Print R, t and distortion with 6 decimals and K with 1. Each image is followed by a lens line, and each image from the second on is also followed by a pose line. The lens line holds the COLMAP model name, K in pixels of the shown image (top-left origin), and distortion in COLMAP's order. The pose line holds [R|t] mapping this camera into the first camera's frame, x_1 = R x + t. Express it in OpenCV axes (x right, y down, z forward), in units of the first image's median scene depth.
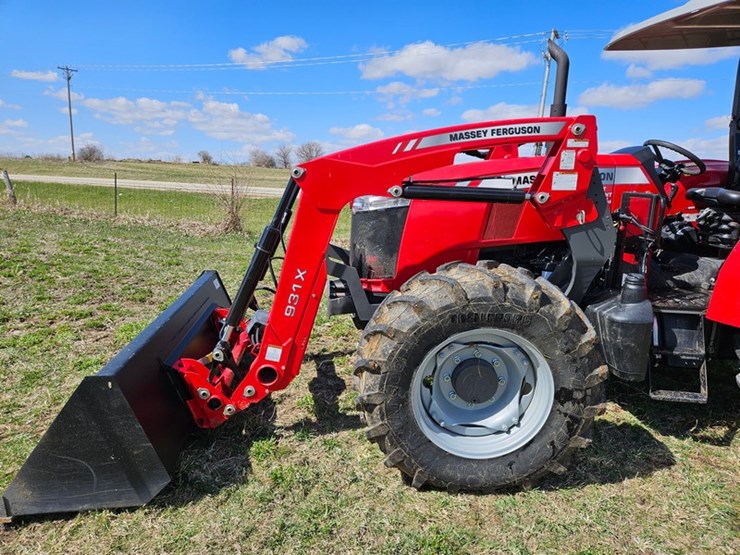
lens RADIAL K [[487.3, 0, 358.2], [0, 487.3, 277.3], [0, 0, 1]] dist [0.091437, -0.075562]
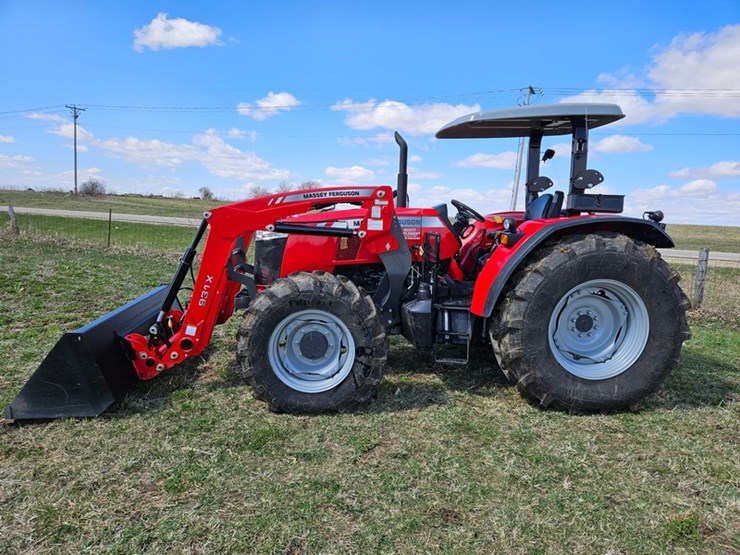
lens RADIAL K [[488.2, 0, 370.0], [0, 488.2, 277.5], [0, 0, 1]] dist [0.096716, -0.088001]
pose [[0.999625, 0.017246, 0.021282, 0.361096], [-0.015594, 0.997024, -0.075503, 0.100610], [-0.022520, 0.075143, 0.996918, -0.585382]]
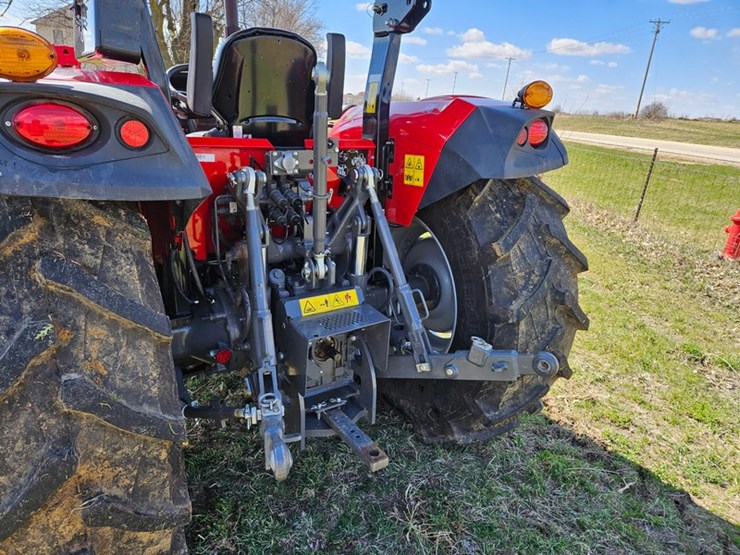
lens RADIAL K [[498.1, 0, 376.6], [0, 498.1, 277.1], [0, 0, 1]] dist [0.078975, -0.065806]
pose [[0.505447, 0.284153, -0.814727, 1.784562], [-0.227227, 0.954725, 0.192012, -0.200068], [0.832401, 0.088076, 0.547130, 0.979162]]
